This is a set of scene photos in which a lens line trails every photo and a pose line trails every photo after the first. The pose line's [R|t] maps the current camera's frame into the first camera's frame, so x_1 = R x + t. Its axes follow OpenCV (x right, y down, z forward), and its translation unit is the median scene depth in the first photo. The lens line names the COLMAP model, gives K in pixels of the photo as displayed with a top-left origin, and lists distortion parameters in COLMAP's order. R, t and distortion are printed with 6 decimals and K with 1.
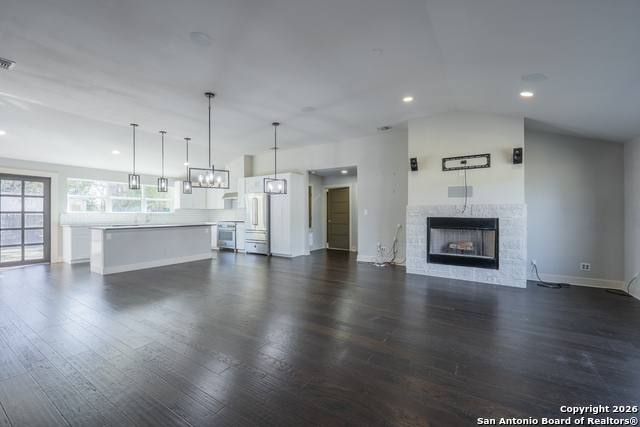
lens RADIAL K [[262.3, 0, 316.0], [0, 262.3, 213.7], [0, 0, 1]] dist [-0.008477, -0.000728]
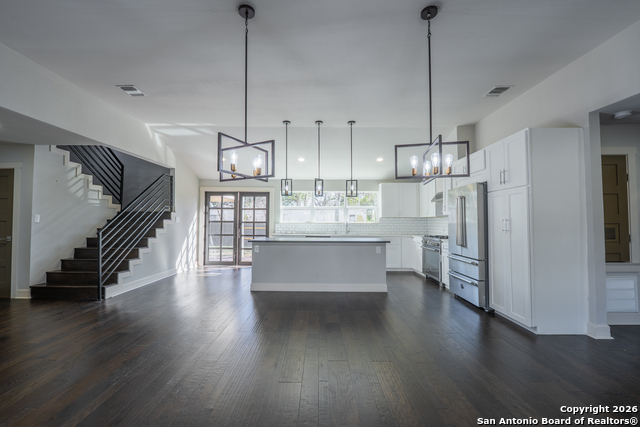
lens RADIAL K [[269.8, 0, 320.0], [0, 269.8, 213.5], [0, 0, 1]] dist [-0.010854, -0.000257]
pose [[0.530552, -0.026717, -0.847231, 0.096277], [-0.002037, 0.999460, -0.032793, -0.004802], [0.847650, 0.019124, 0.530211, 0.538251]]
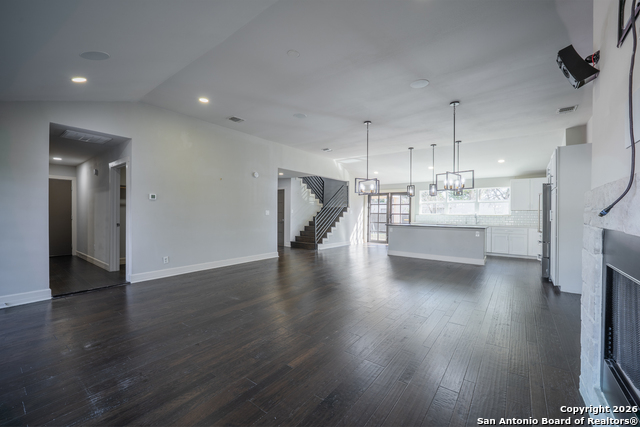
lens RADIAL K [[262.3, 0, 316.0], [0, 262.3, 213.7], [0, 0, 1]] dist [-0.008477, -0.000728]
pose [[-0.098151, -0.003665, -0.995165, 0.574693], [-0.010687, 0.999939, -0.002628, 0.002769], [0.995114, 0.010377, -0.098185, 0.563948]]
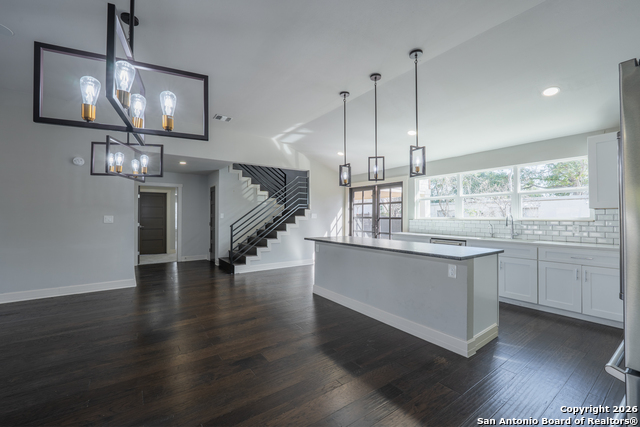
lens RADIAL K [[262.3, 0, 316.0], [0, 262.3, 213.7], [0, 0, 1]] dist [-0.008477, -0.000728]
pose [[-0.383258, -0.016865, -0.923487, -0.025299], [-0.002870, 0.999850, -0.017069, -0.004650], [0.923637, -0.003891, -0.383249, 1.030411]]
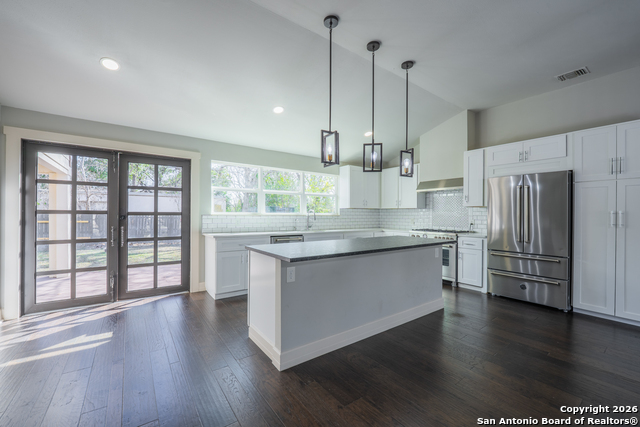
lens RADIAL K [[262.3, 0, 316.0], [0, 262.3, 213.7], [0, 0, 1]] dist [-0.008477, -0.000728]
pose [[0.930082, 0.005216, -0.367314, -0.478084], [-0.006057, 0.999981, -0.001137, -0.005796], [0.367301, 0.003283, 0.930096, 0.494984]]
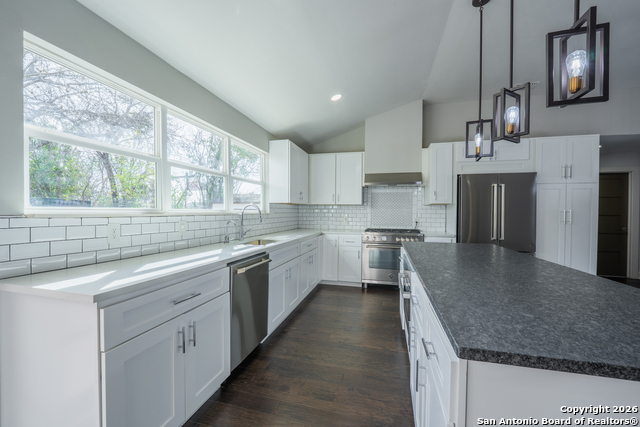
lens RADIAL K [[262.3, 0, 316.0], [0, 262.3, 213.7], [0, 0, 1]] dist [-0.008477, -0.000728]
pose [[0.952916, 0.005847, 0.303177, -0.809378], [-0.008512, 0.999936, 0.007470, -0.006368], [-0.303113, -0.009699, 0.952905, 0.758296]]
